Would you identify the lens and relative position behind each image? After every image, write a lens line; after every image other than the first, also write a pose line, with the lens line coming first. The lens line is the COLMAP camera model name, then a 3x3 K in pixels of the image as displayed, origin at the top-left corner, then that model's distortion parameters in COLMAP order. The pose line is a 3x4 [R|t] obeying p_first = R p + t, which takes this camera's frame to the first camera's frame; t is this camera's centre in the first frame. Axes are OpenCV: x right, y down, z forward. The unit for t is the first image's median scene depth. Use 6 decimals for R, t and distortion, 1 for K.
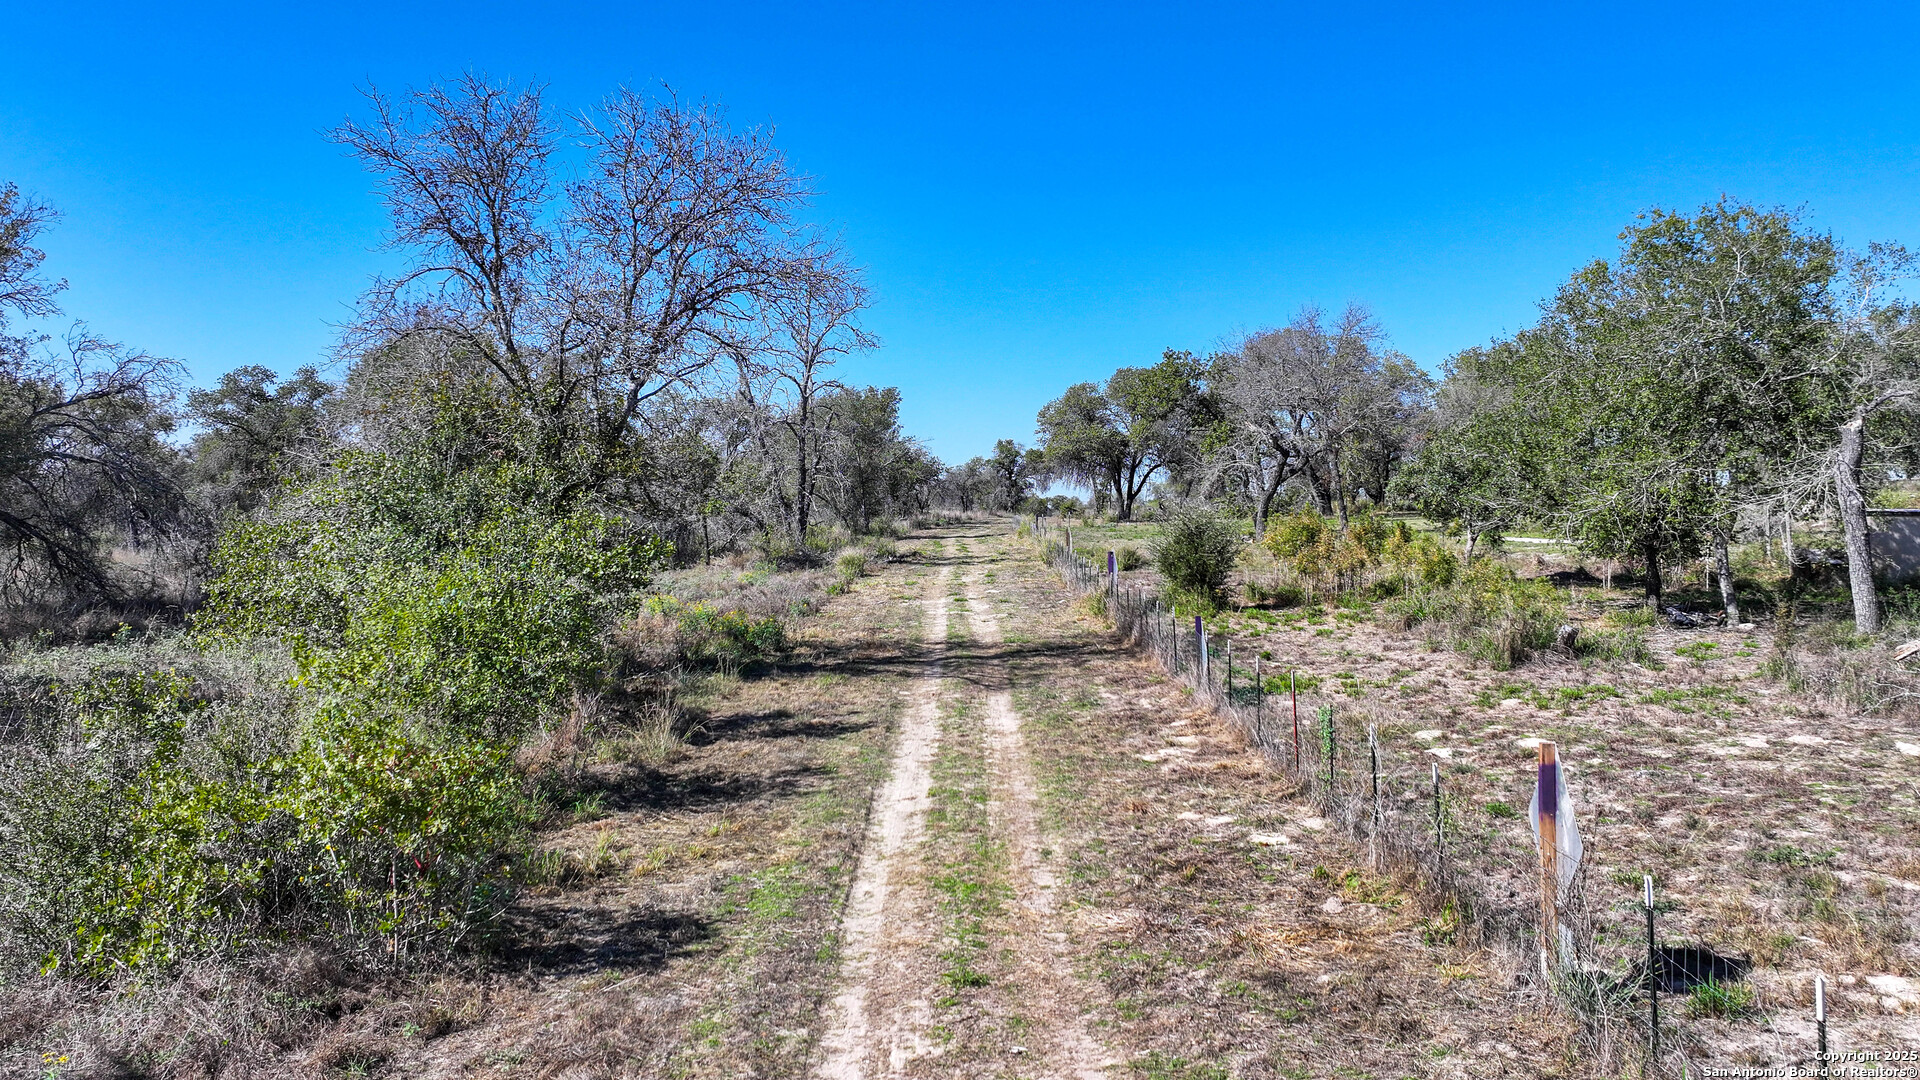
lens RADIAL K [[1458.2, 0, 962.5], [0, 1458.2, 536.9], [0, 0, 1]] dist [-0.000090, -0.003641]
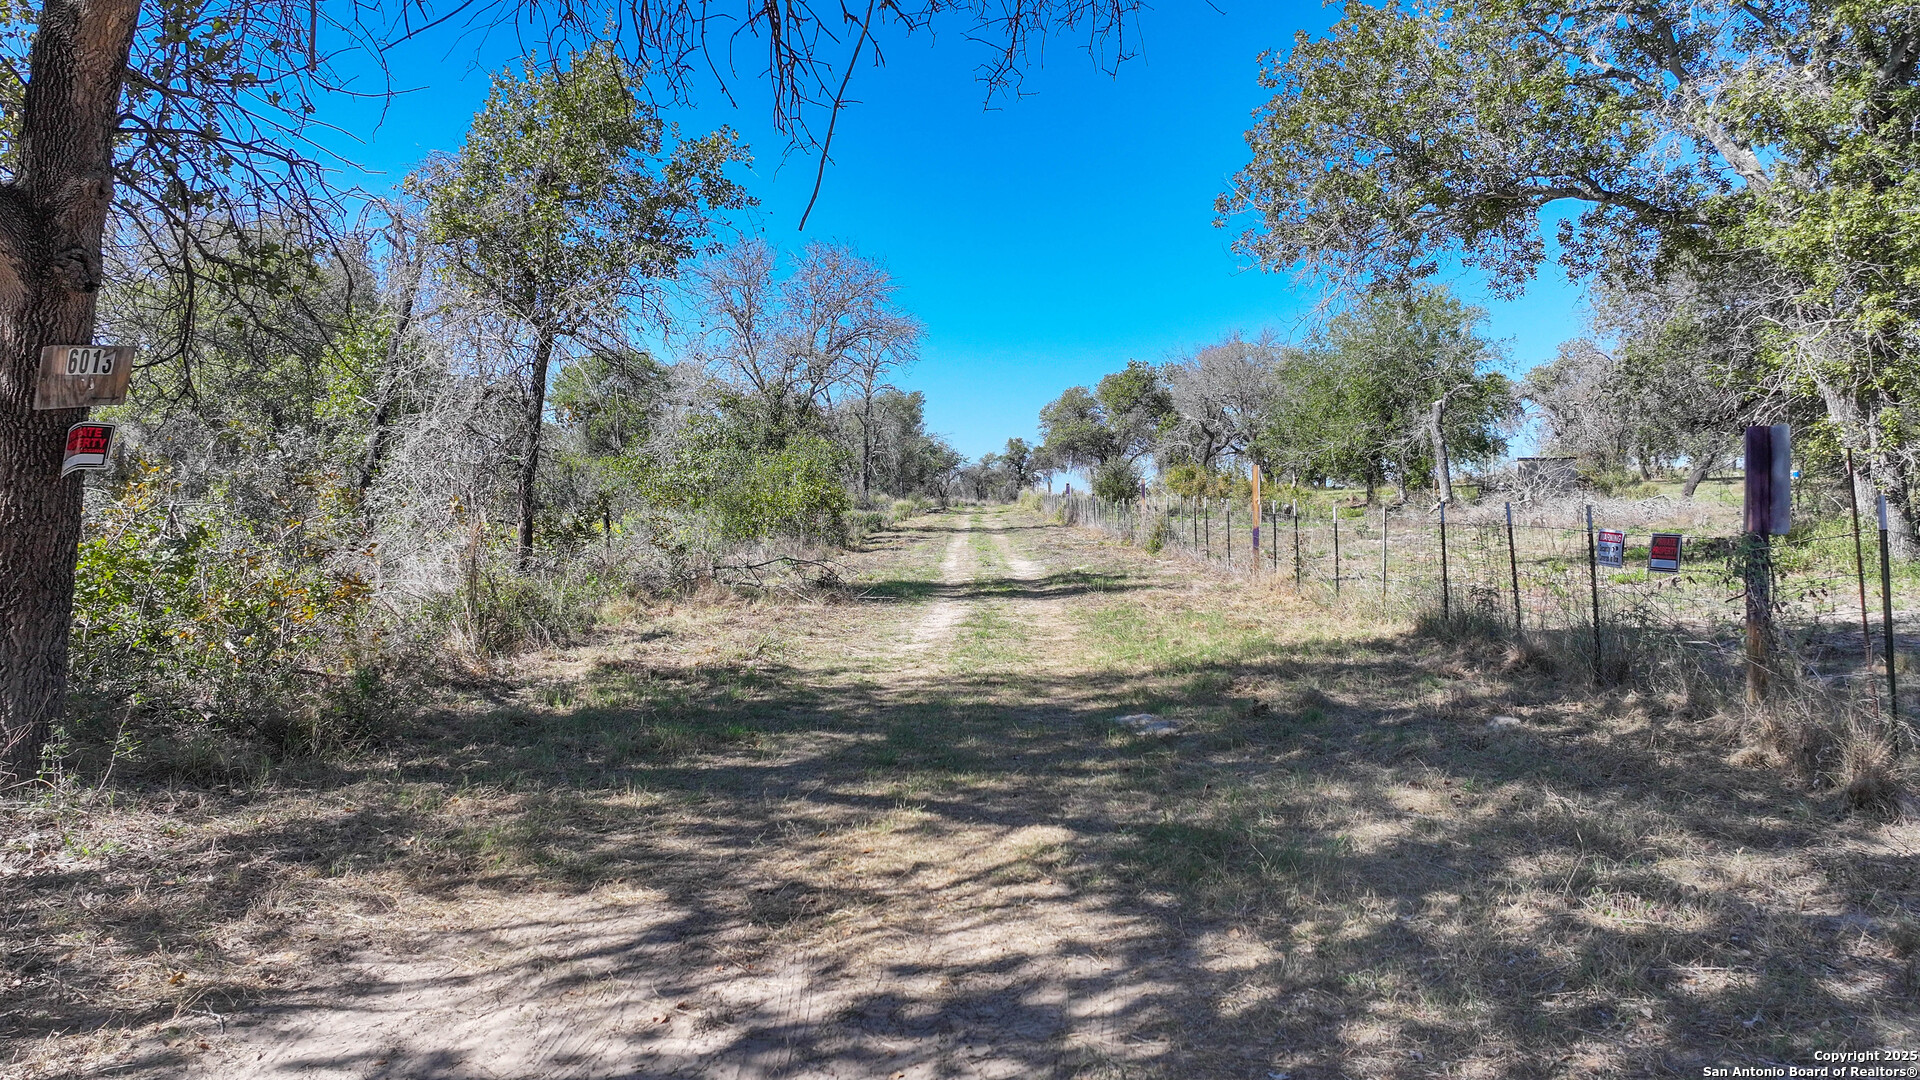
lens RADIAL K [[1458.2, 0, 957.6], [0, 1458.2, 539.5], [0, 0, 1]] dist [-0.000090, -0.003641]
pose [[0.999906, -0.003915, -0.013170, -0.001312], [0.003879, 0.999989, -0.002766, 0.029545], [0.013180, 0.002714, 0.999909, -0.257974]]
